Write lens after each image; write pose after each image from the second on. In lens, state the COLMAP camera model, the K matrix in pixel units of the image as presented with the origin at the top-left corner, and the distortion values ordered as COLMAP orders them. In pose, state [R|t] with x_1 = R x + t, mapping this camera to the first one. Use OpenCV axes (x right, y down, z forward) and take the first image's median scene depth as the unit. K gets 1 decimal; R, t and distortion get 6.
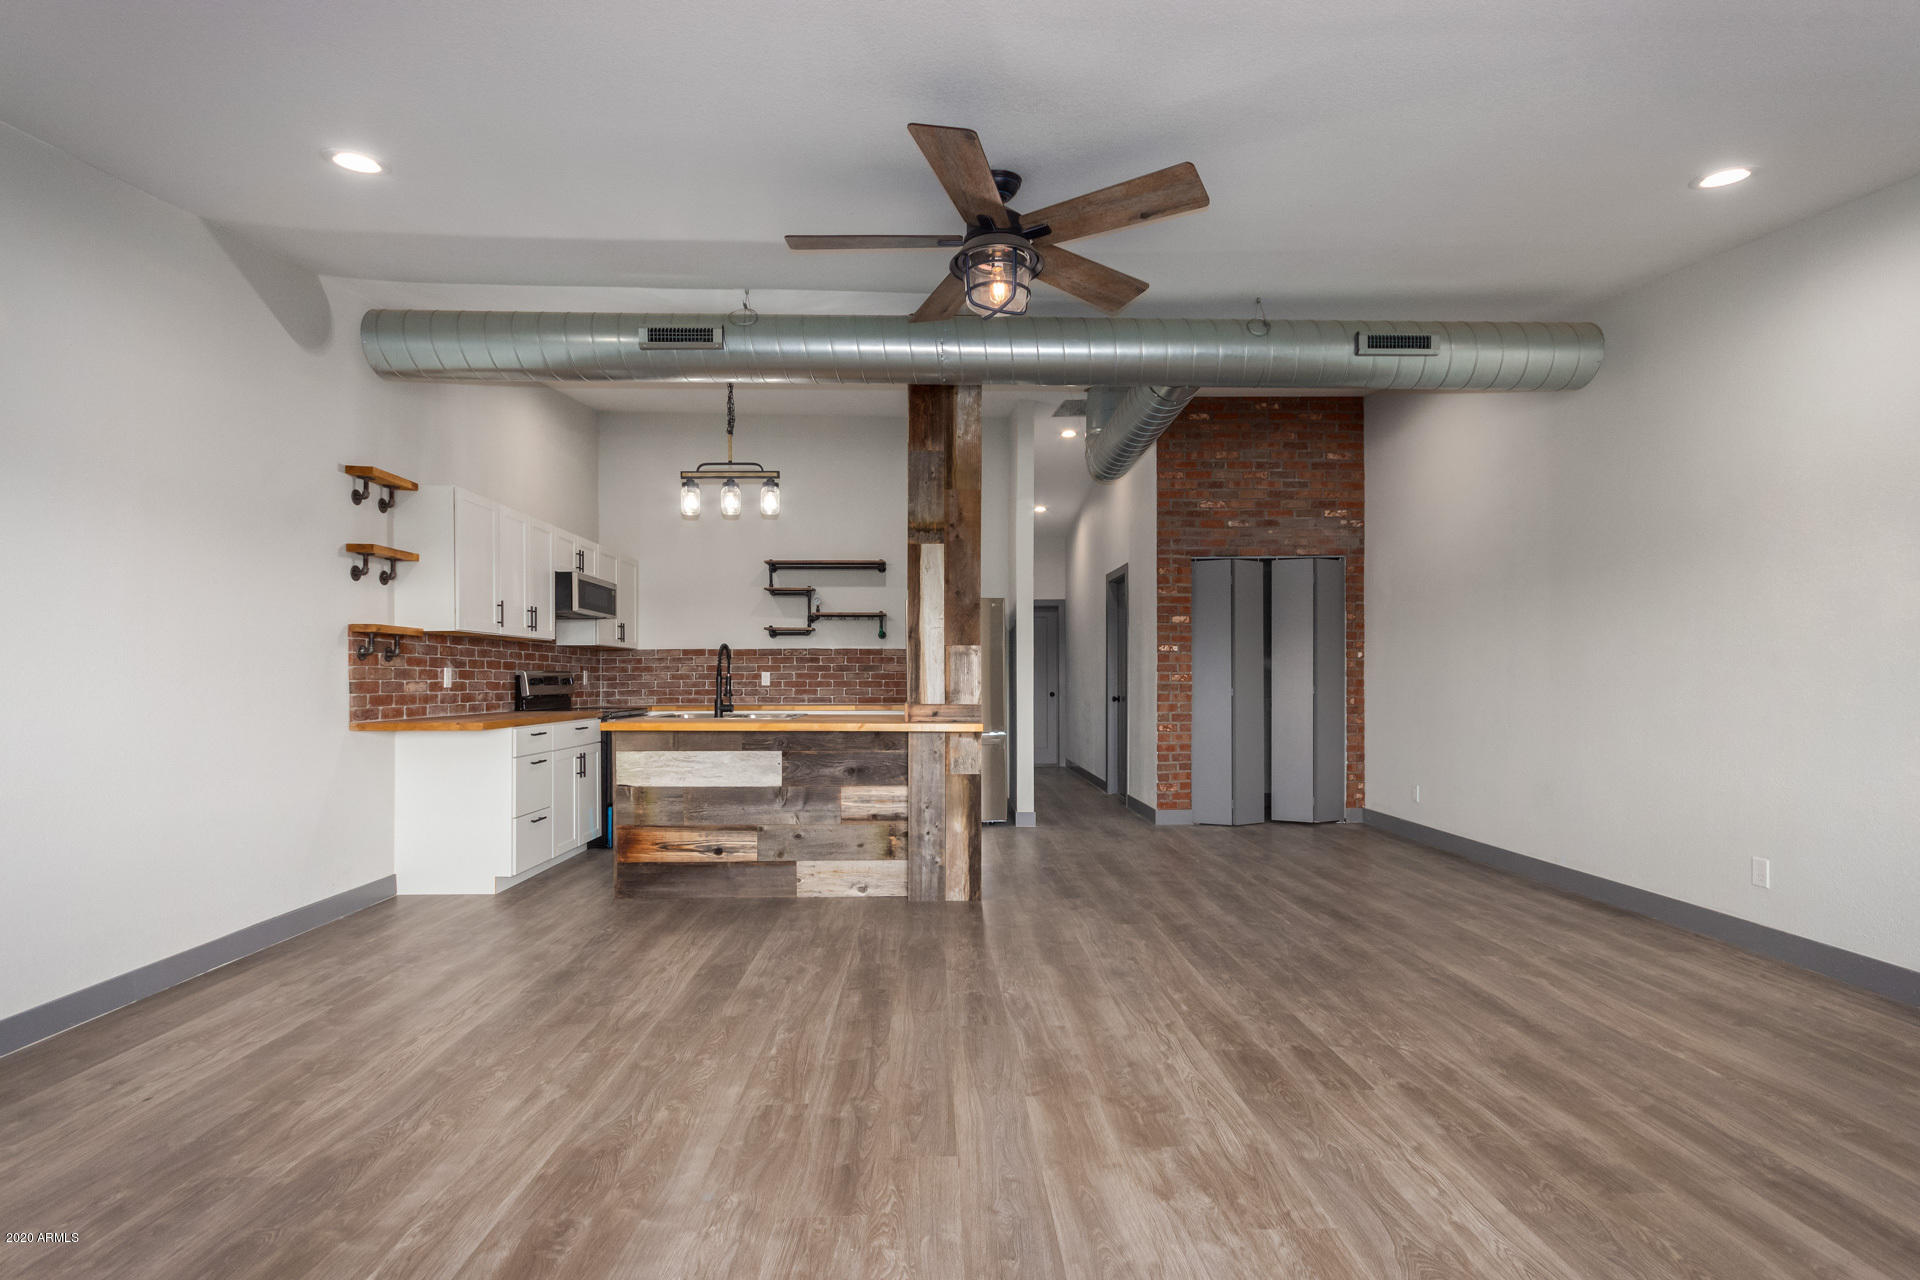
lens RADIAL K [[893.3, 0, 965.9], [0, 893.3, 683.3], [0, 0, 1]] dist [0.005571, -0.001545]
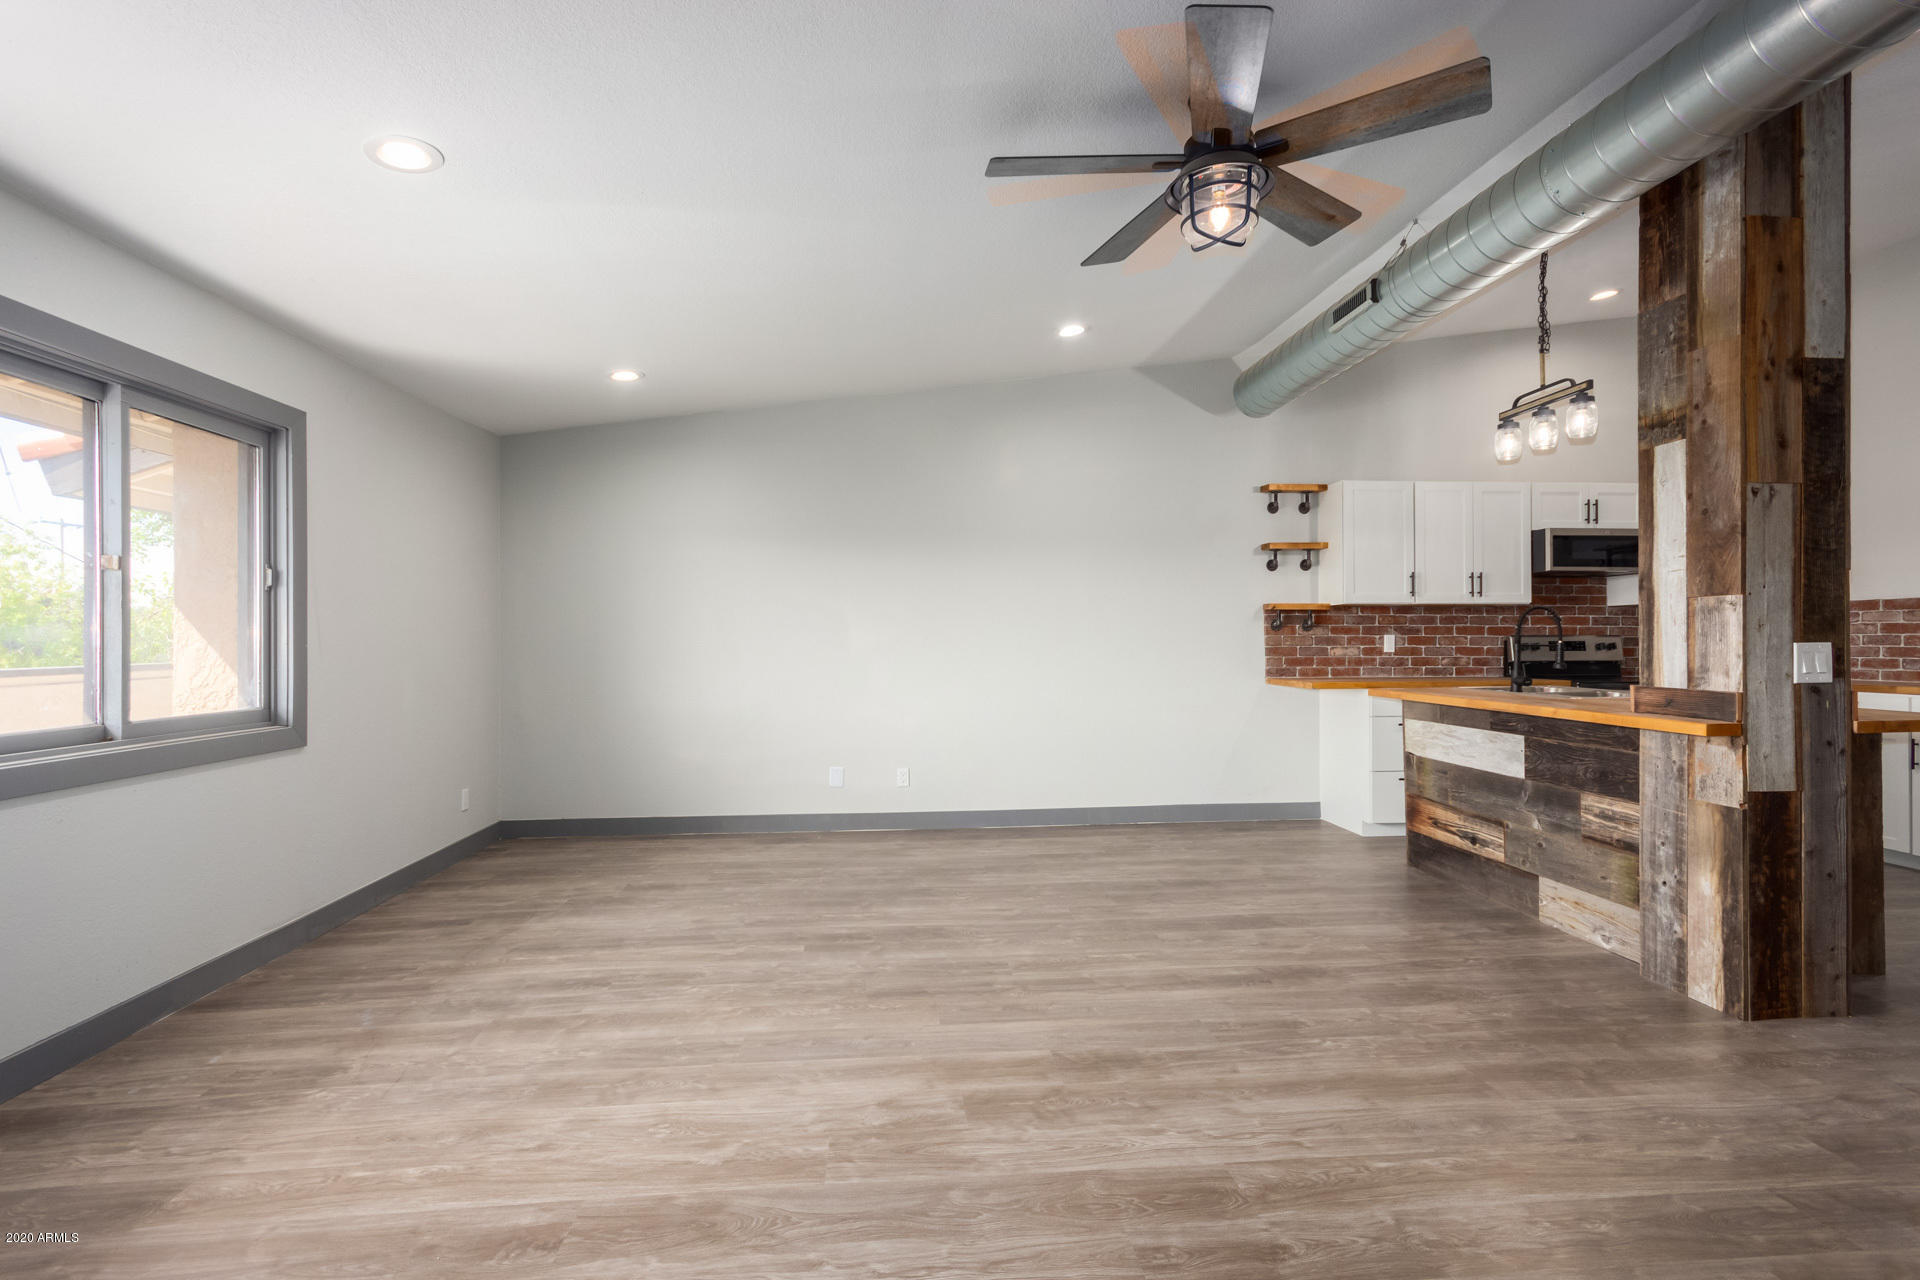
lens RADIAL K [[893.3, 0, 948.9], [0, 893.3, 638.3], [0, 0, 1]] dist [0.005571, -0.001545]
pose [[0.043018, -0.002632, -0.999071, 0.852759], [-0.001153, 0.999996, -0.002684, -0.014937], [0.999074, 0.001267, 0.043015, 0.639621]]
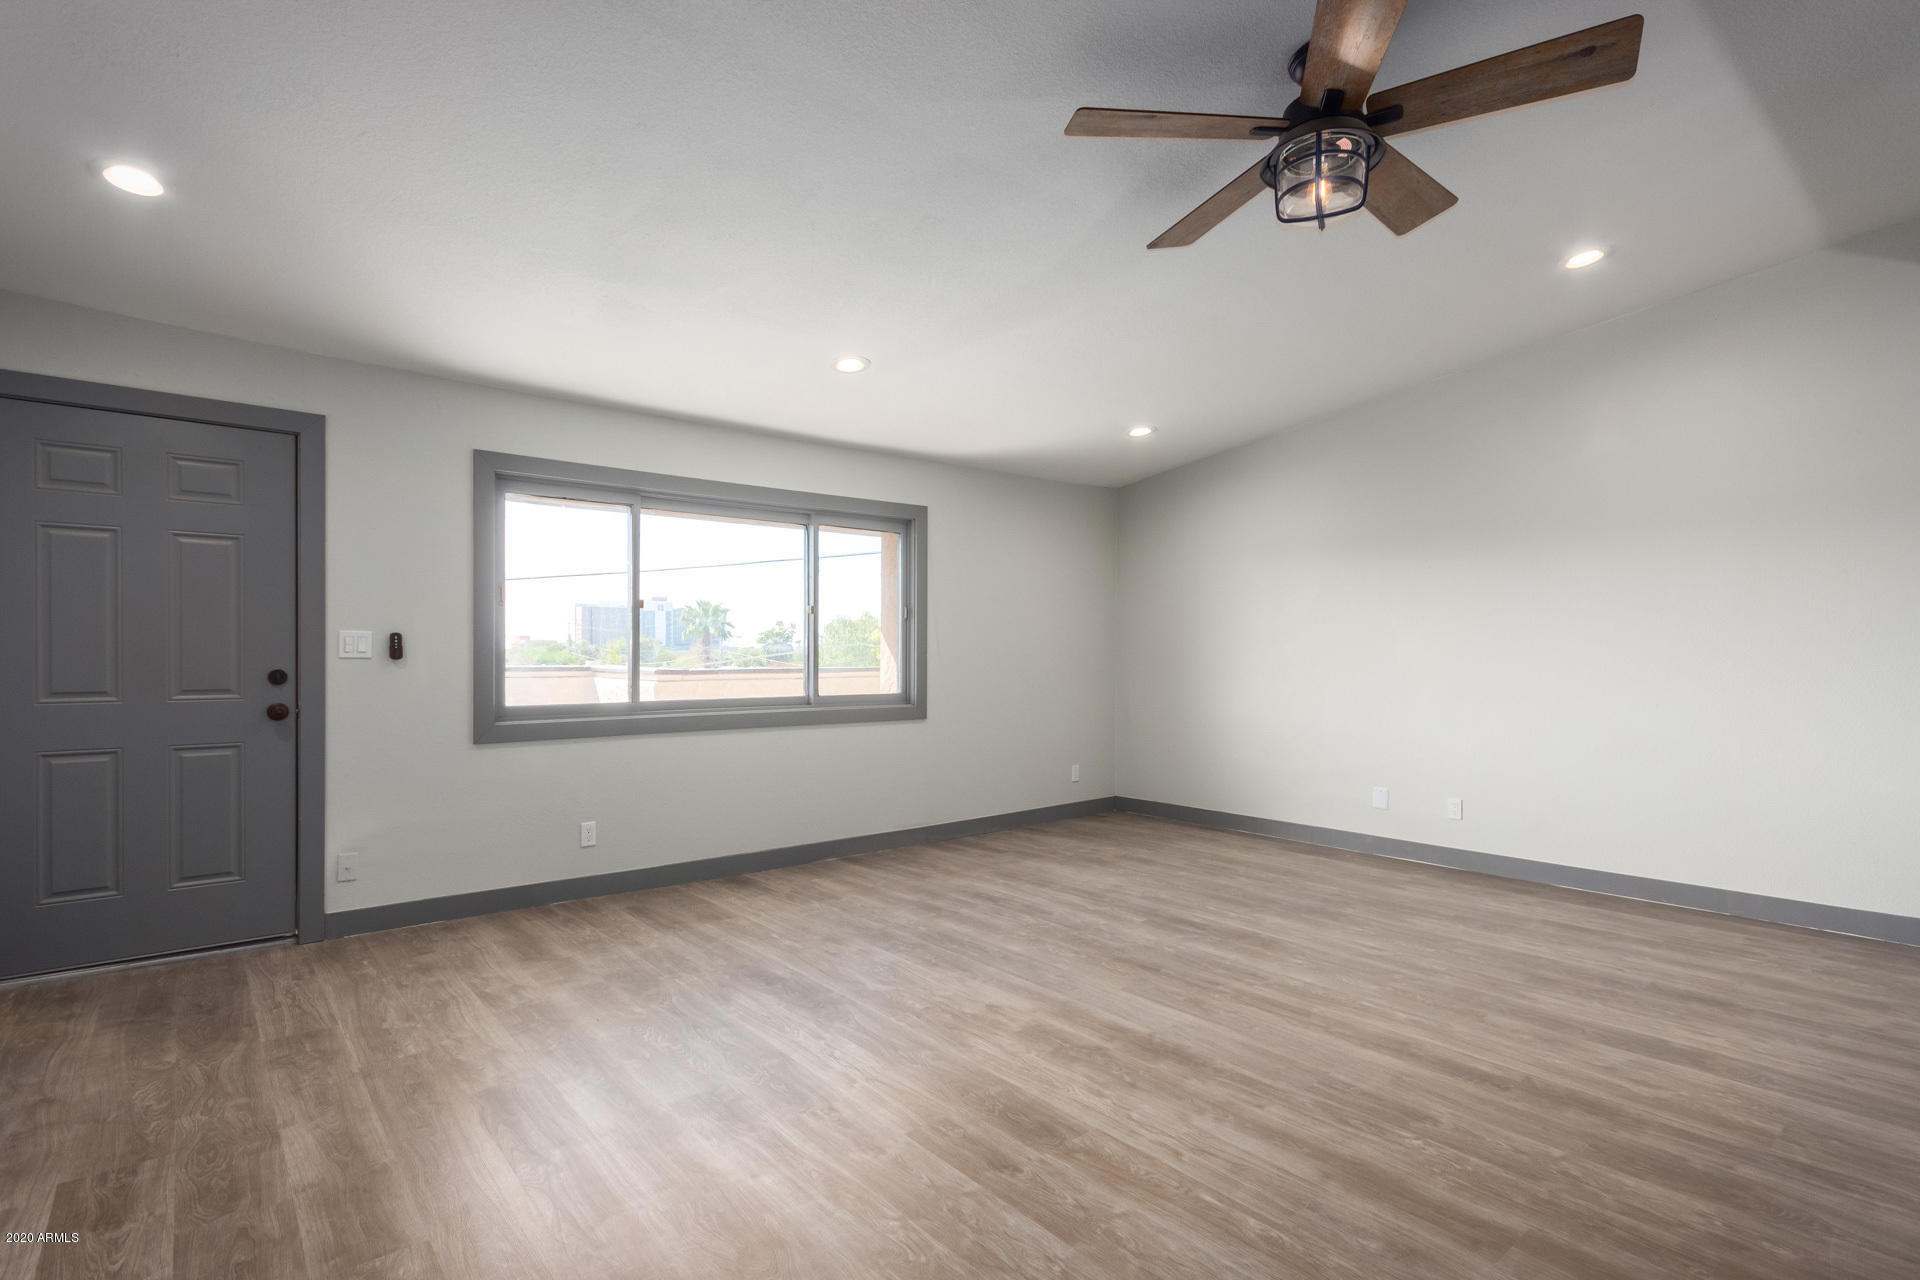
lens RADIAL K [[913.6, 0, 954.7], [0, 913.6, 667.3], [0, 0, 1]] dist [-0.000013, 0.002325]
pose [[-0.792795, 0.008519, -0.609428, 0.751151], [-0.005277, 0.999769, 0.020840, -0.022266], [0.609465, 0.019738, -0.792567, 1.352244]]
